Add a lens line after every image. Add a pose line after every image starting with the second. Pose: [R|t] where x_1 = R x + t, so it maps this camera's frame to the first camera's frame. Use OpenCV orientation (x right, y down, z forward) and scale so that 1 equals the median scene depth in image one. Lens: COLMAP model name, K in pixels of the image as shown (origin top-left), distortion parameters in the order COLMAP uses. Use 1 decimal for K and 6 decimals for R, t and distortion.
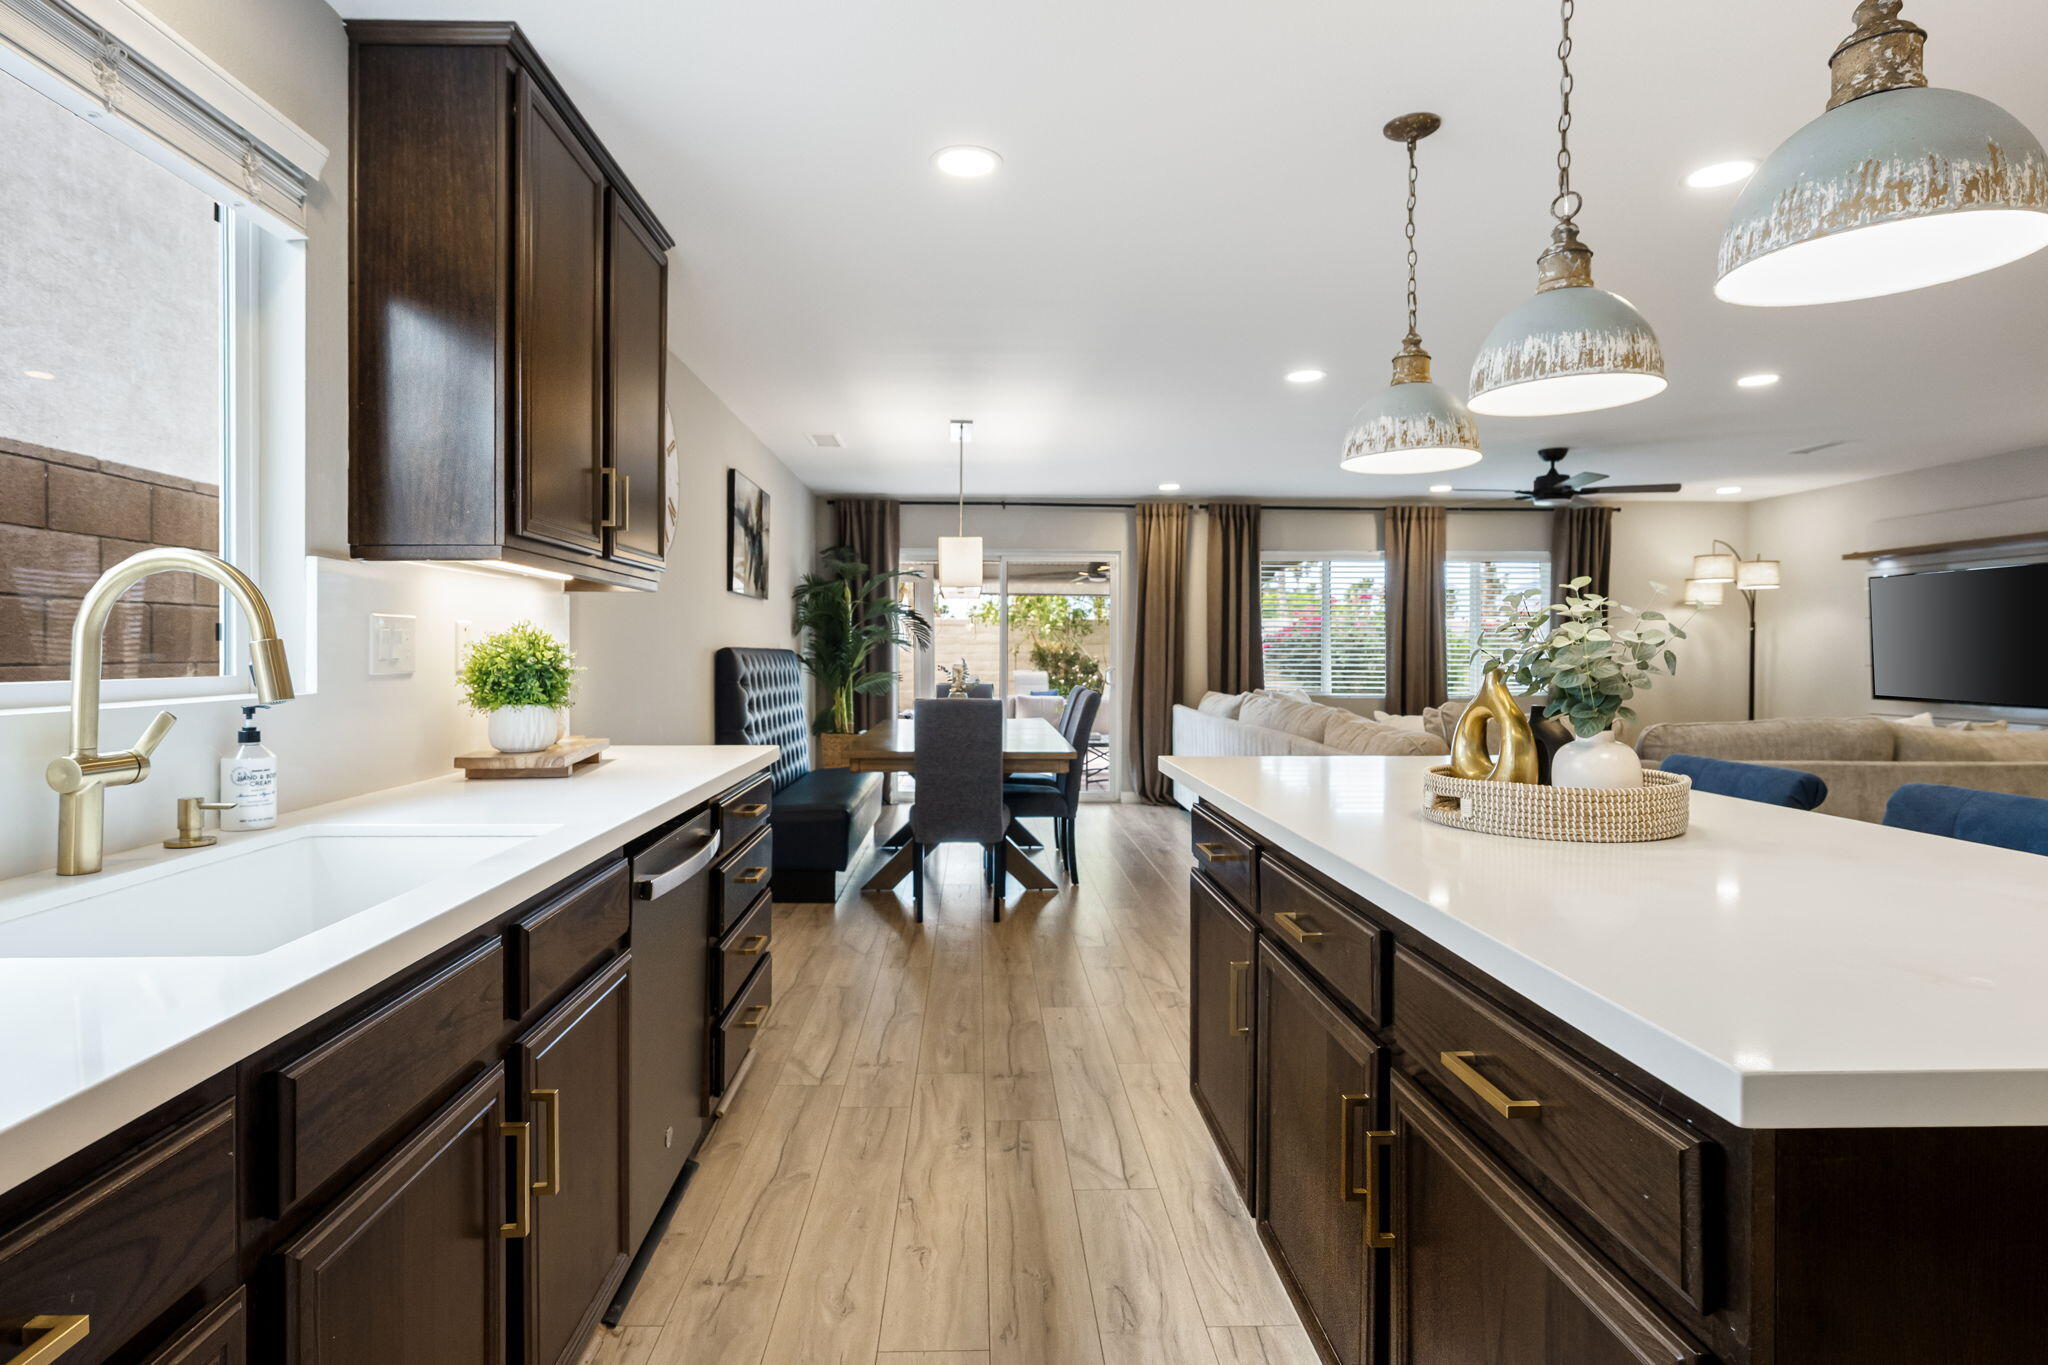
lens RADIAL K [[1107.6, 0, 1016.6], [0, 1107.6, 661.7], [0, 0, 1]] dist [-0.002007, -0.000332]
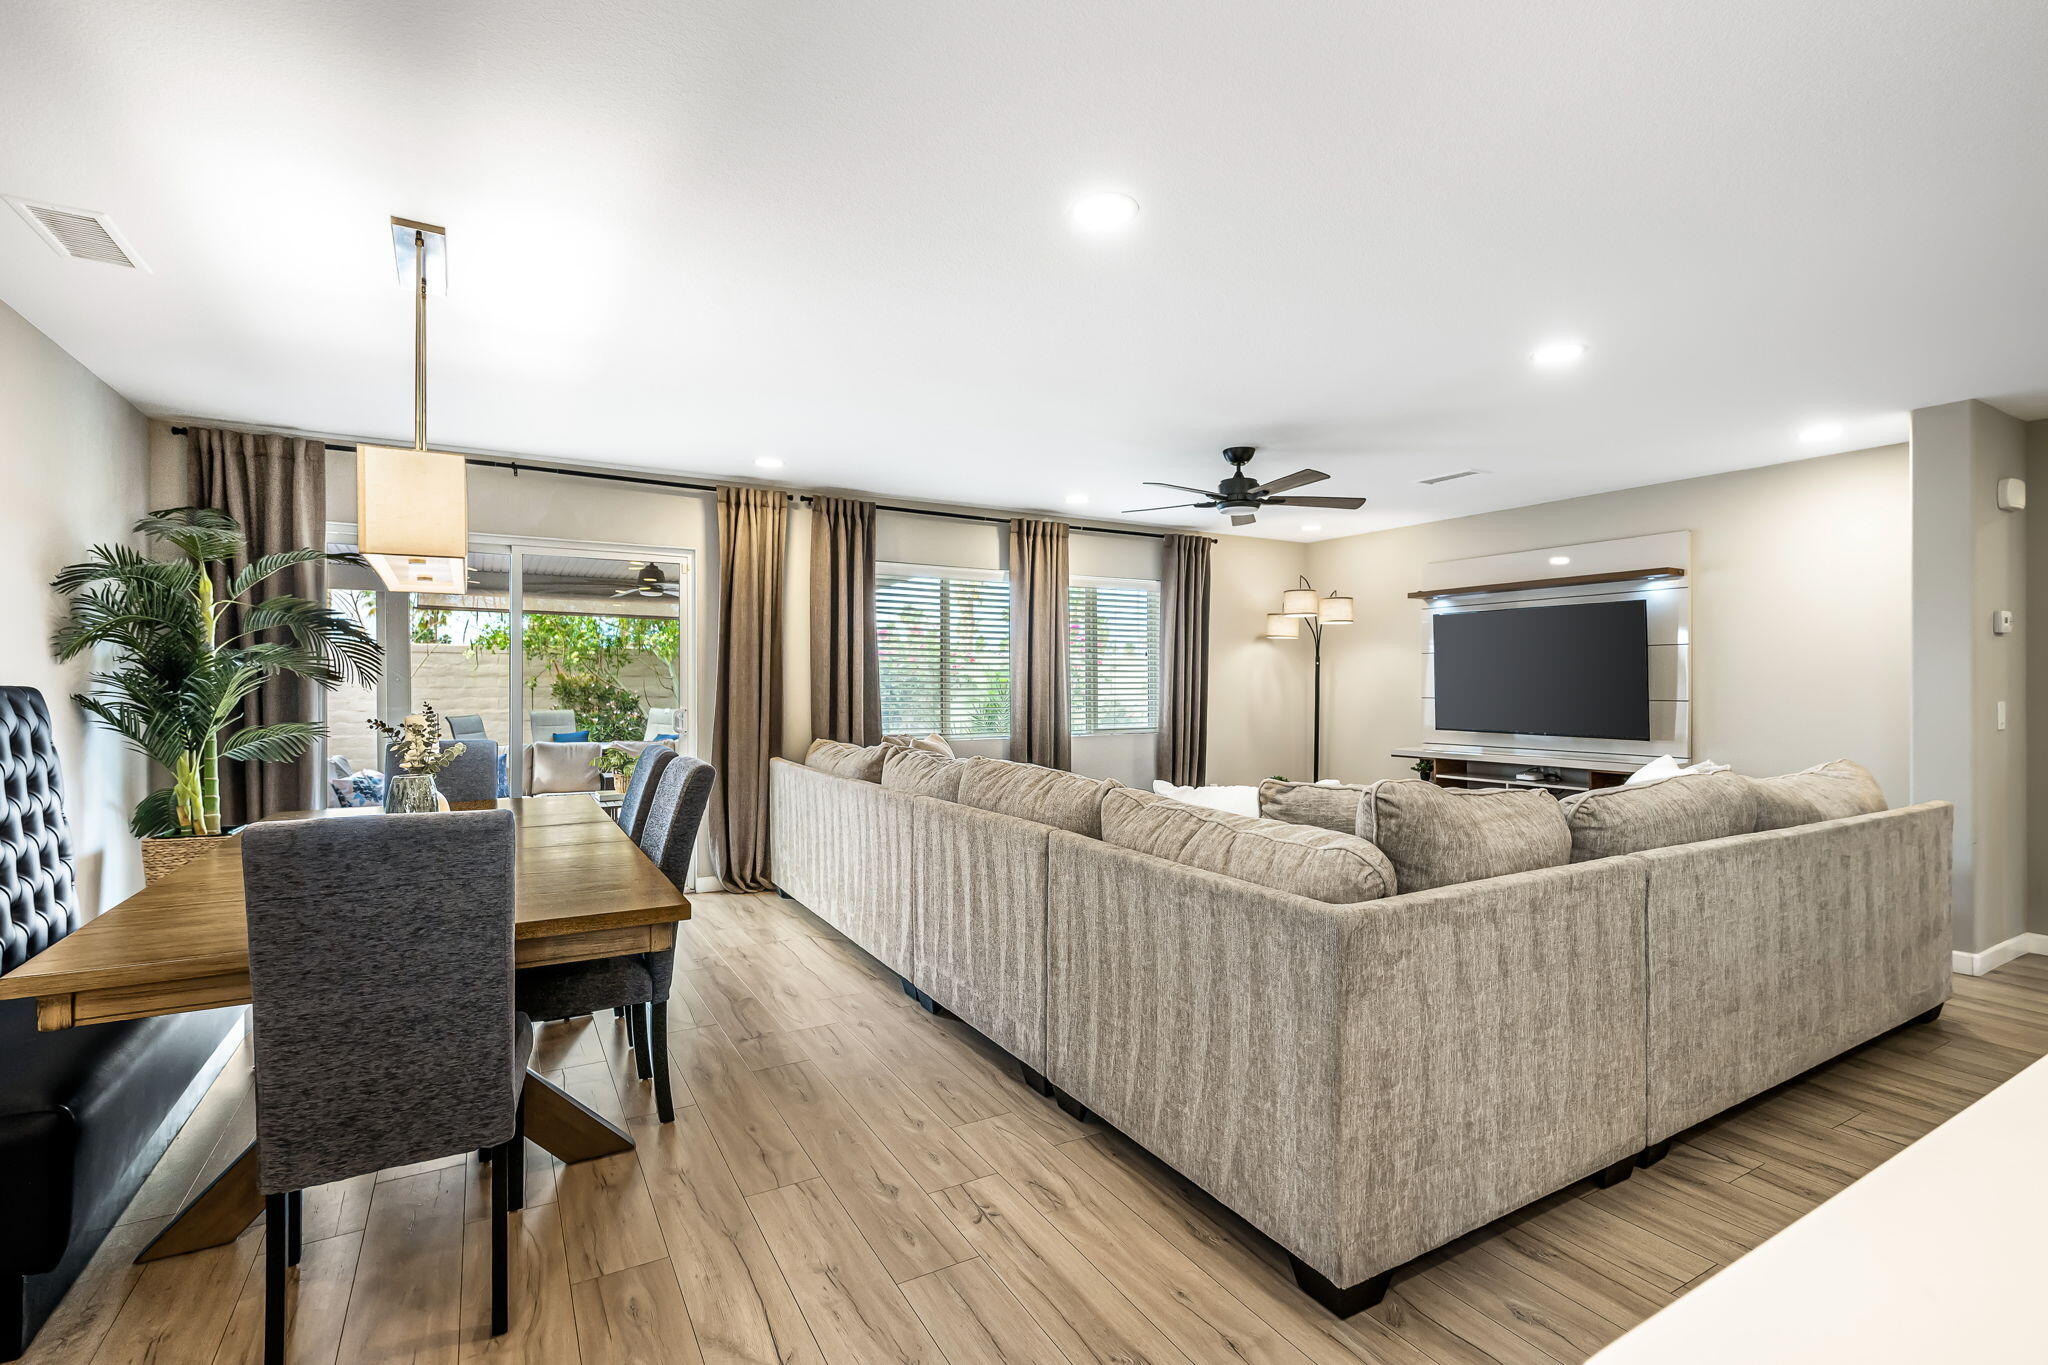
lens RADIAL K [[953.3, 0, 1004.9], [0, 953.3, 686.2], [0, 0, 1]] dist [-0.000837, 0.000215]
pose [[0.895024, -0.003048, 0.446007, -0.004117], [0.005433, 0.999977, -0.004068, -0.005903], [-0.445984, 0.006064, 0.895020, 0.347379]]
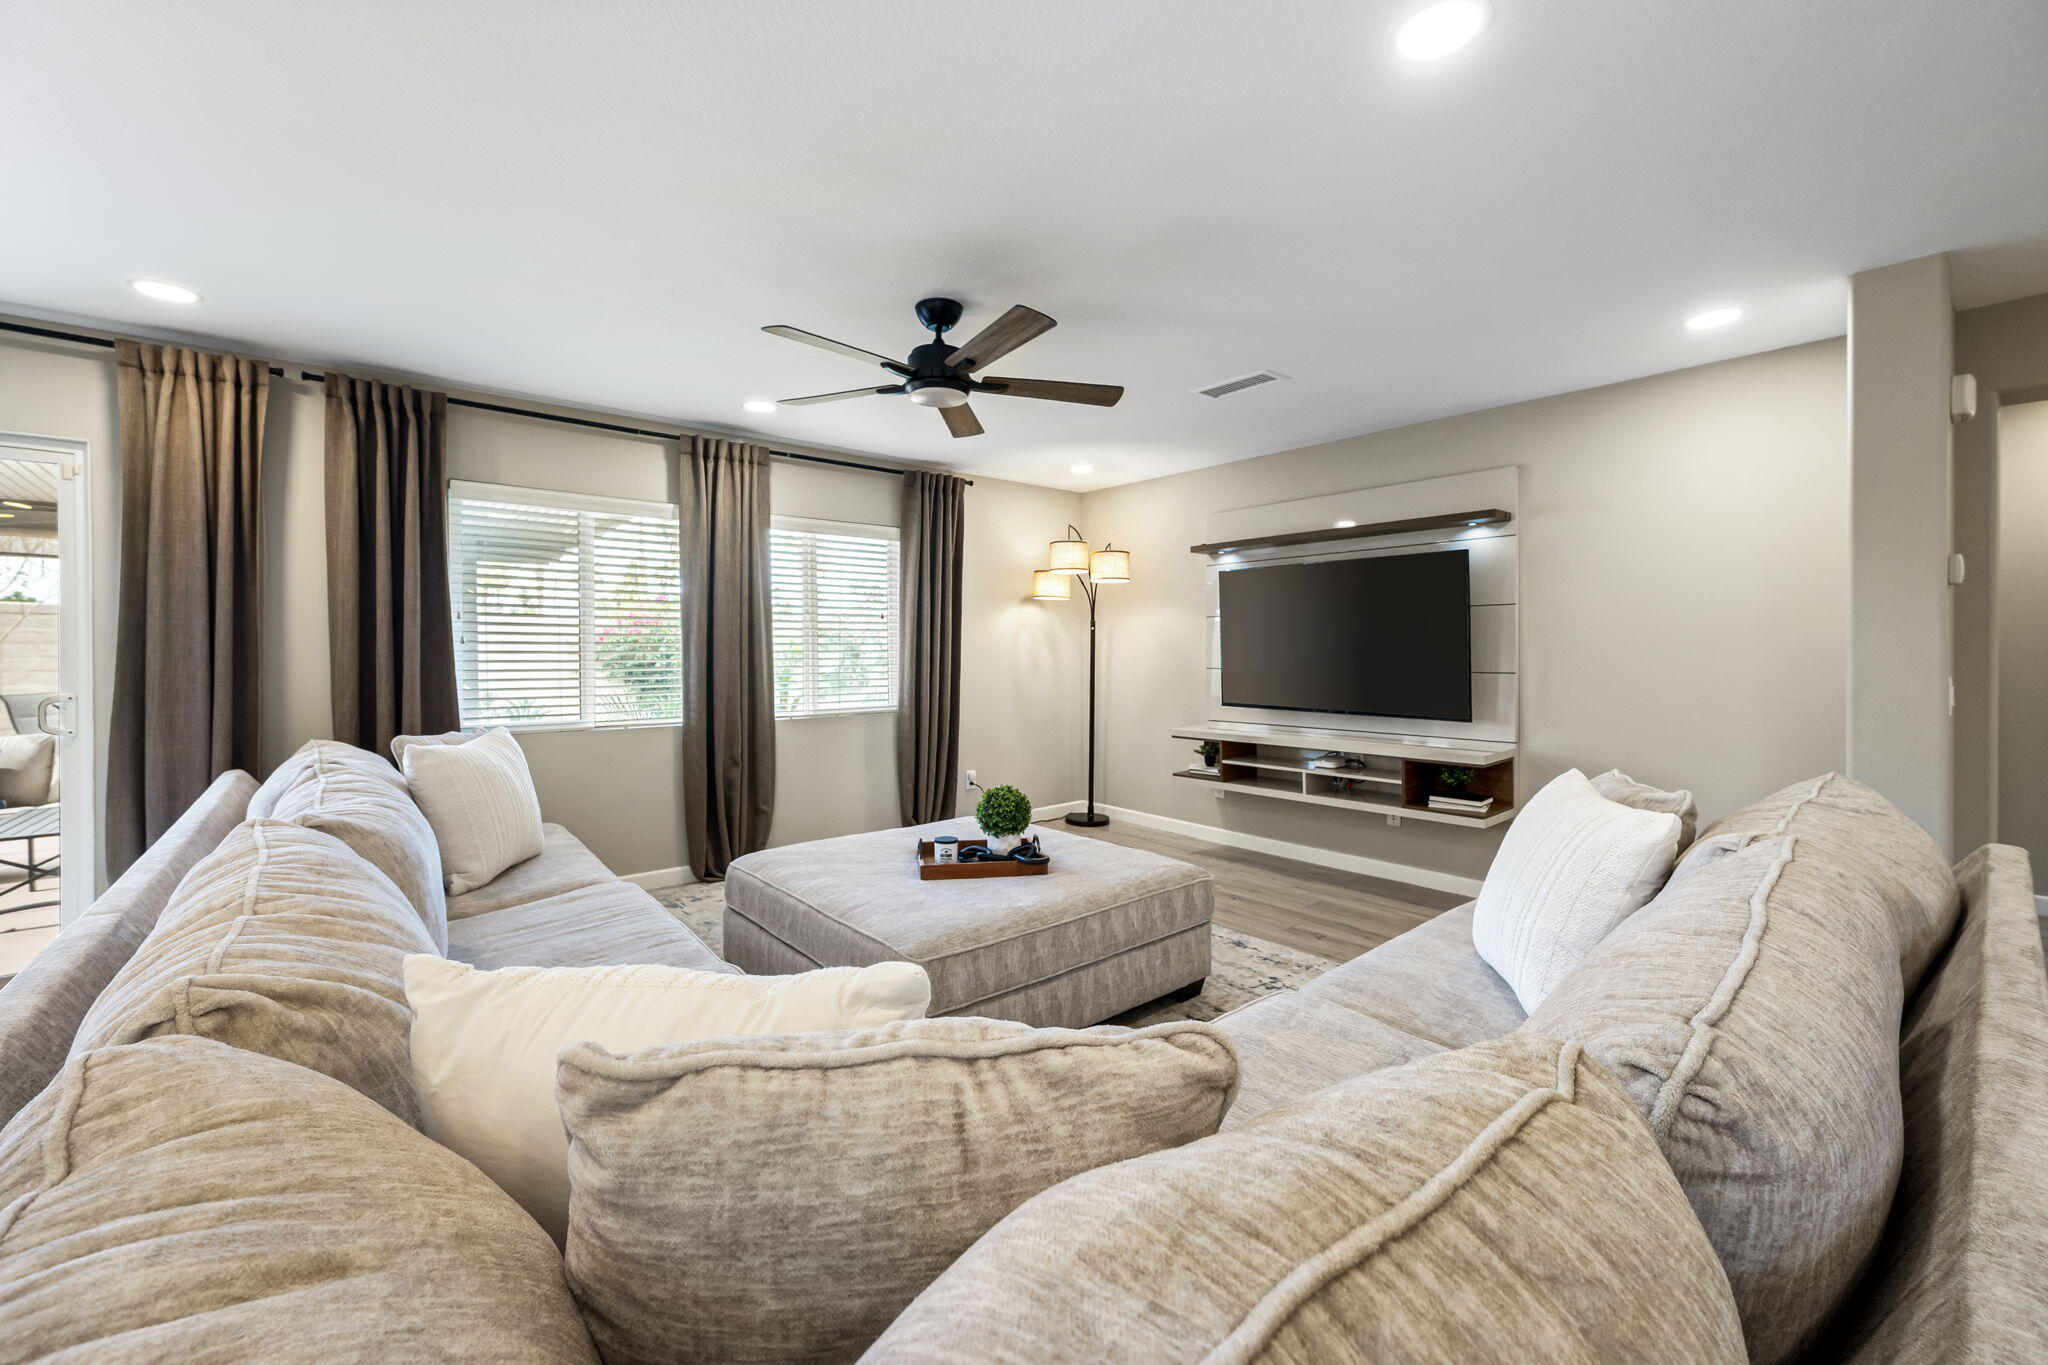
lens RADIAL K [[819.4, 0, 958.0], [0, 819.4, 653.6], [0, 0, 1]] dist [0.000545, -0.000236]
pose [[0.838900, -0.007680, 0.544231, 0.215086], [0.008447, 0.999964, 0.001091, -0.010685], [-0.544220, 0.003682, 0.838935, 0.526197]]
